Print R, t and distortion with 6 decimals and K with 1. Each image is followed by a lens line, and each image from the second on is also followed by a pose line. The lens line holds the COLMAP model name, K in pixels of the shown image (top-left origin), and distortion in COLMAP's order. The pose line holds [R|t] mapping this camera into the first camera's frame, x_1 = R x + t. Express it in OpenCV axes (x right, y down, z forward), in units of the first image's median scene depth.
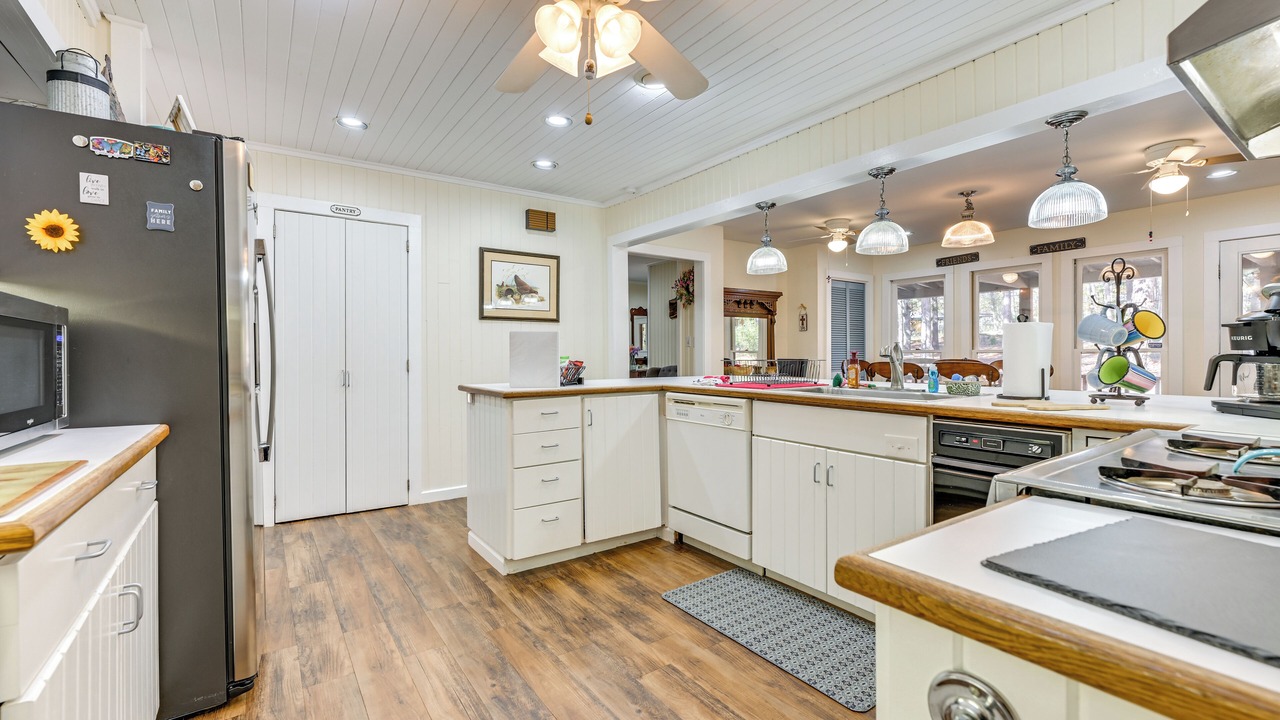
lens RADIAL K [[590.5, 0, 625.8], [0, 590.5, 358.7], [0, 0, 1]] dist [0.001842, 0.000003]
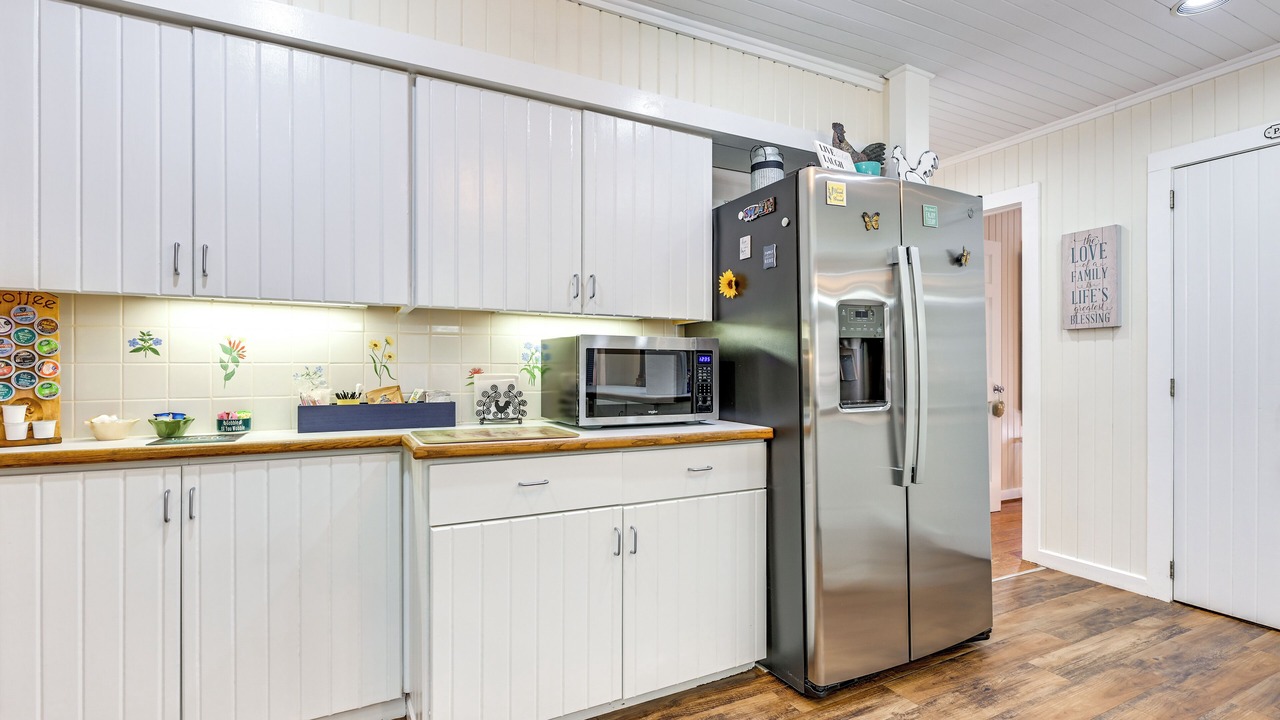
lens RADIAL K [[590.5, 0, 625.8], [0, 590.5, 358.7], [0, 0, 1]] dist [0.001842, 0.000003]
pose [[-0.110656, 0.007230, -0.993833, 0.301025], [-0.015217, 0.999844, 0.008968, -0.025664], [0.993742, 0.016115, -0.110528, 0.554498]]
